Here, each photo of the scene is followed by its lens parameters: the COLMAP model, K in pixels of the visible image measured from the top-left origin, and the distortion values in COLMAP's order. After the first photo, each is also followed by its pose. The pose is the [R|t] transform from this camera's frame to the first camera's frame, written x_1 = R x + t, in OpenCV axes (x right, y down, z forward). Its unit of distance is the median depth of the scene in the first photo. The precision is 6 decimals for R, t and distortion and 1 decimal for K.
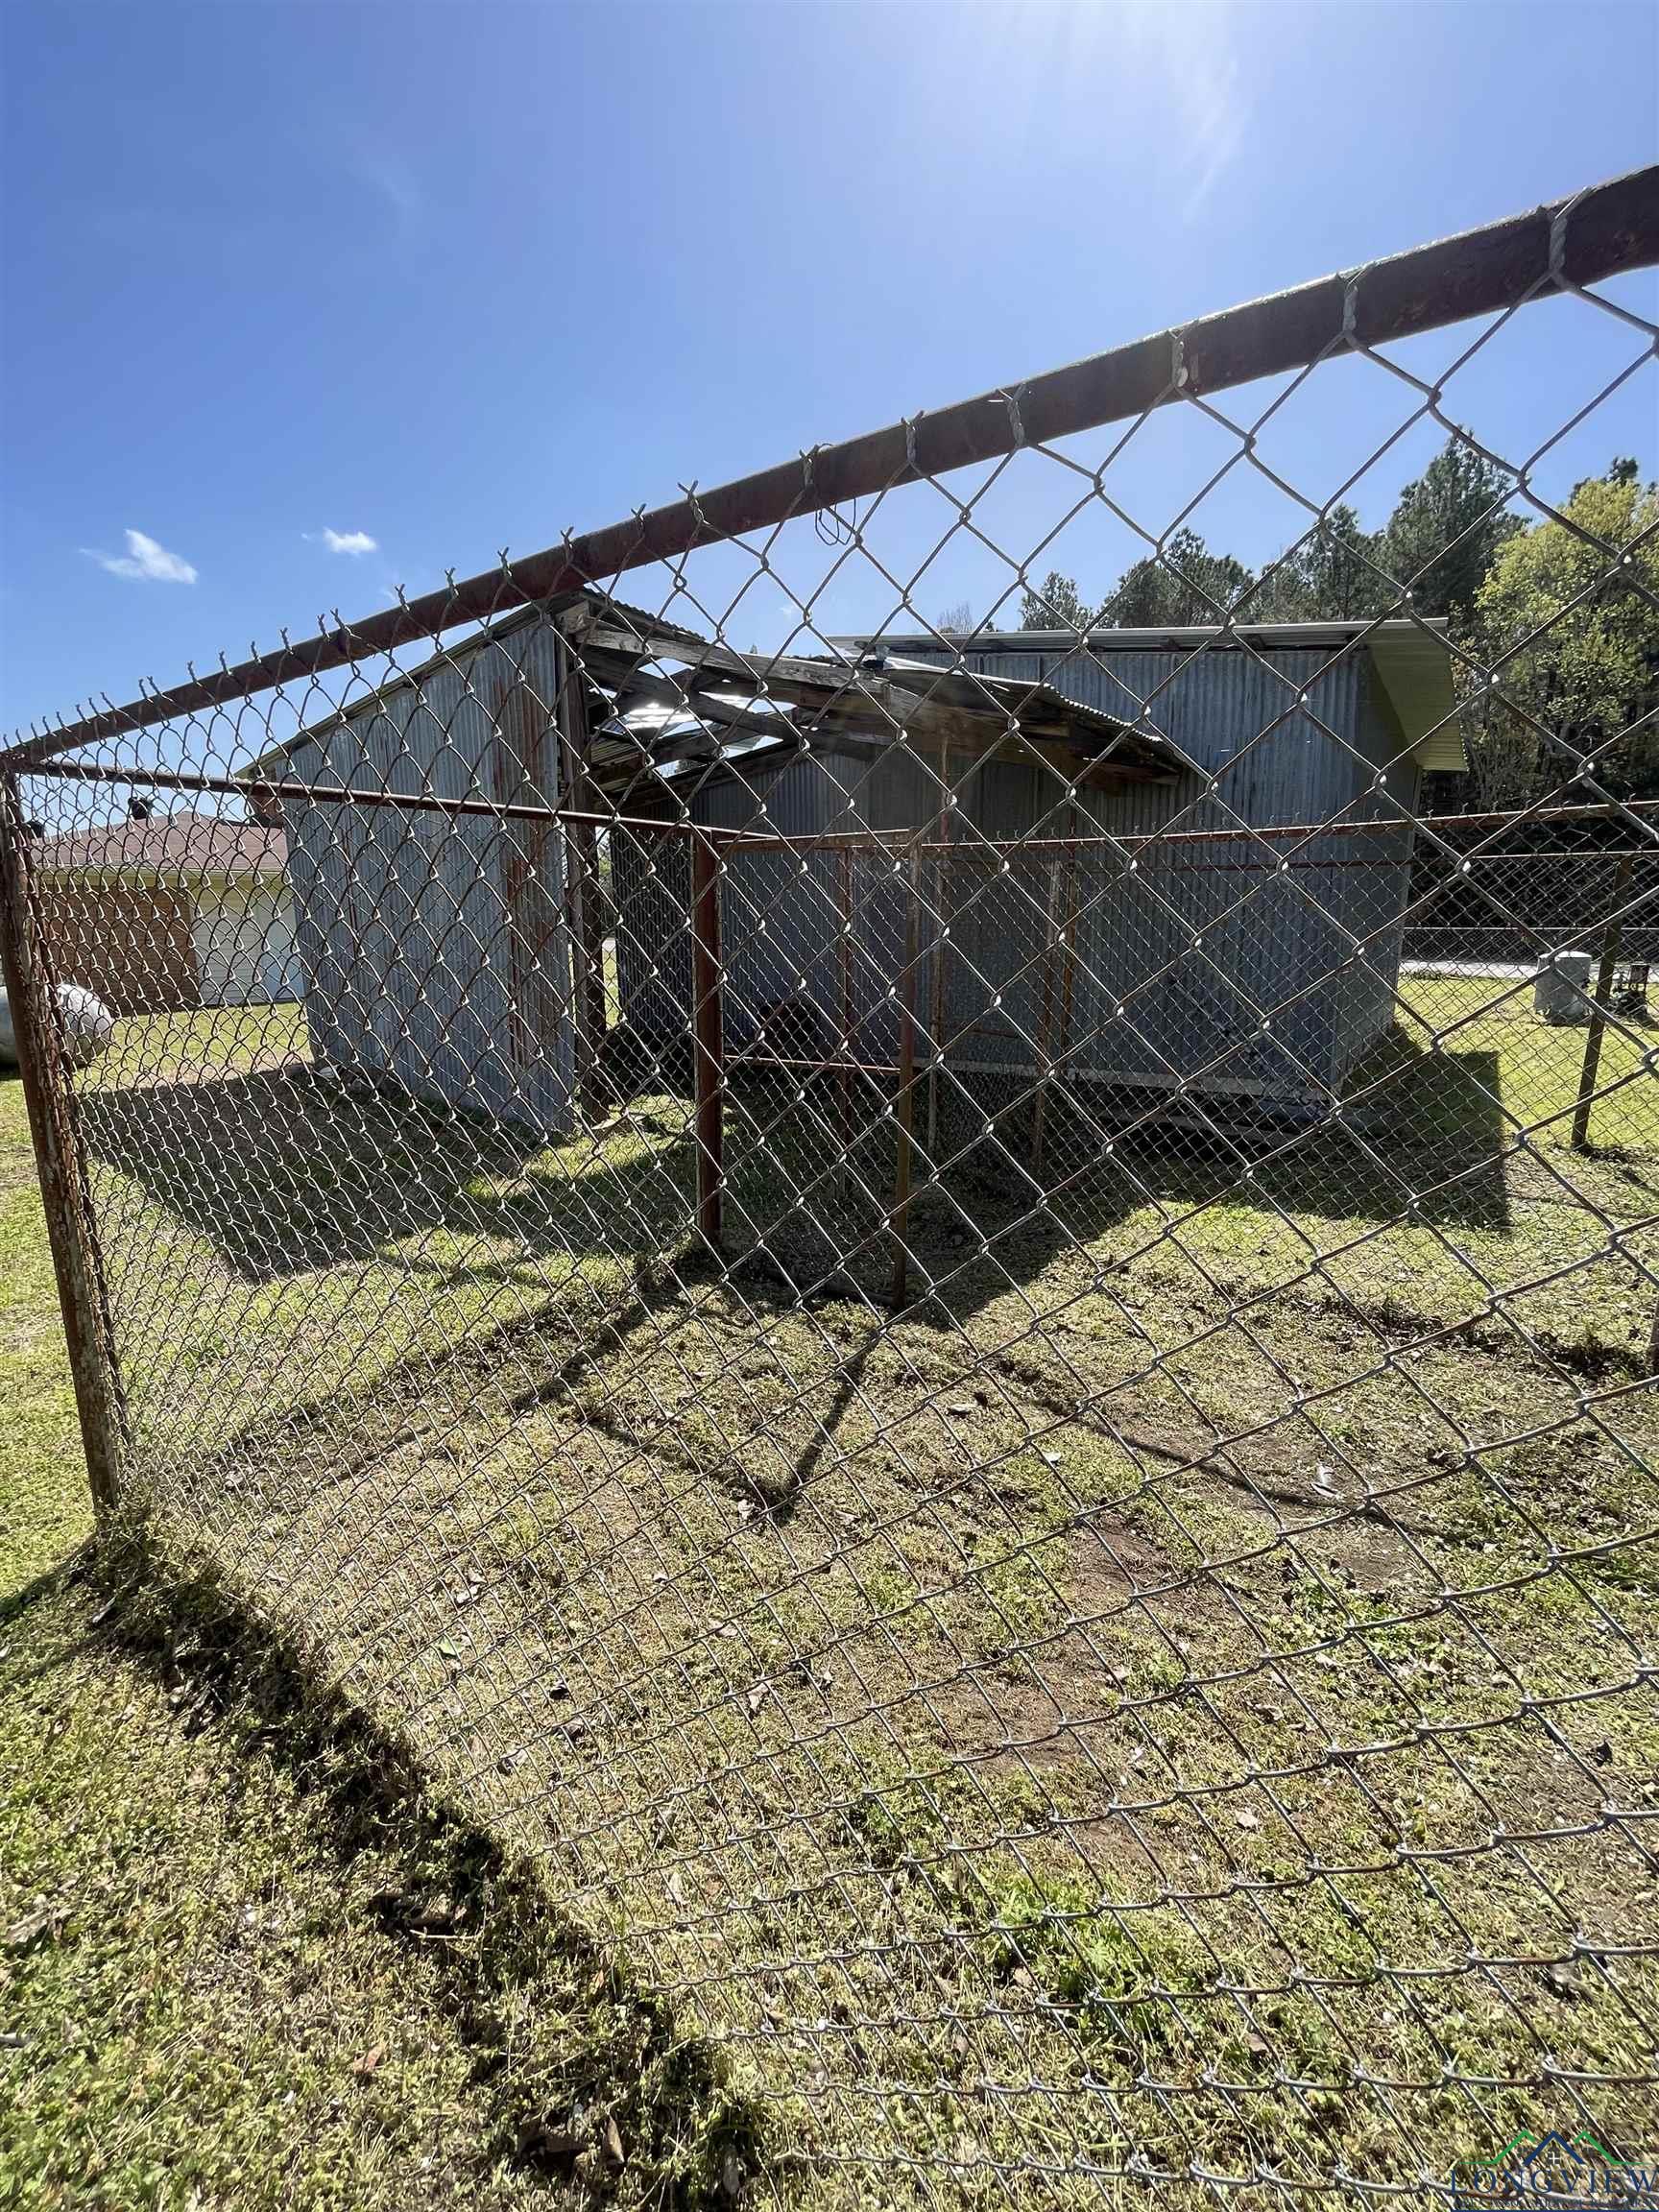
lens RADIAL K [[905.8, 0, 828.7], [0, 905.8, 1116.2], [0, 0, 1]] dist [0.003306, 0.000241]
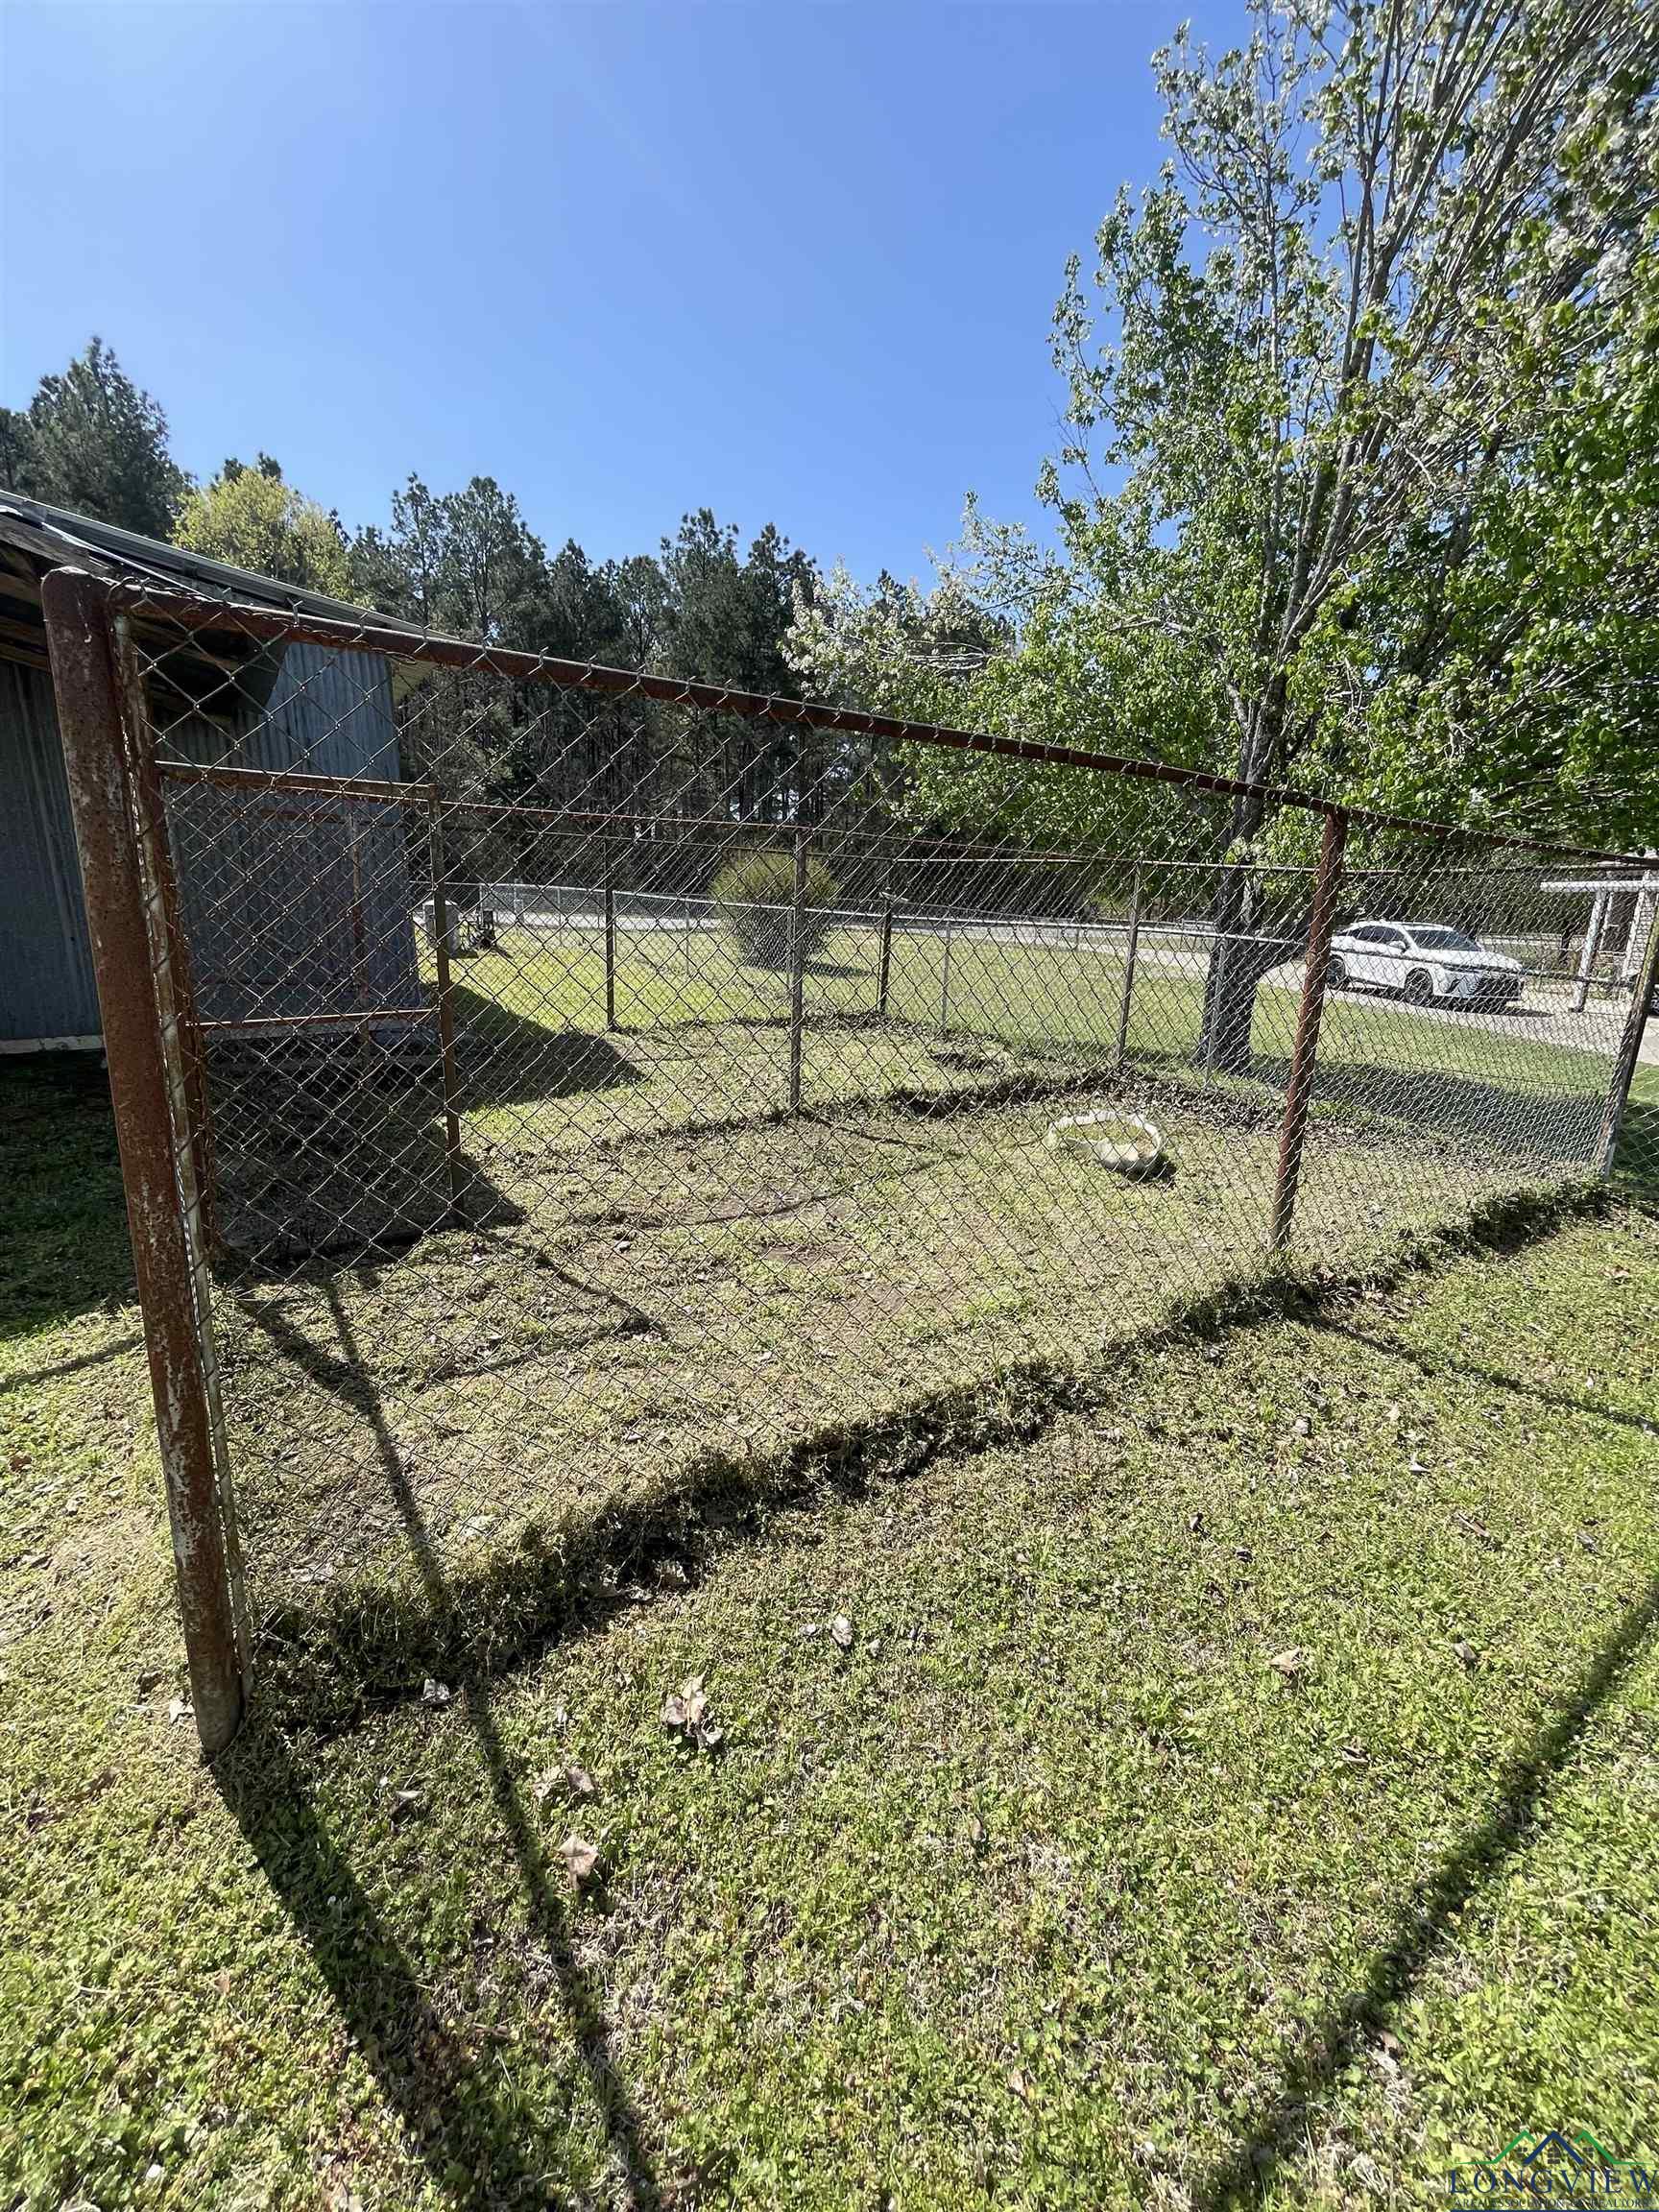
lens RADIAL K [[905.8, 0, 827.4], [0, 905.8, 1098.0], [0, 0, 1]] dist [0.003306, 0.000241]
pose [[0.345095, -0.197801, 0.917488, -0.828295], [0.160080, 0.975622, 0.150123, -0.039906], [-0.924815, 0.095064, 0.368346, 0.180272]]
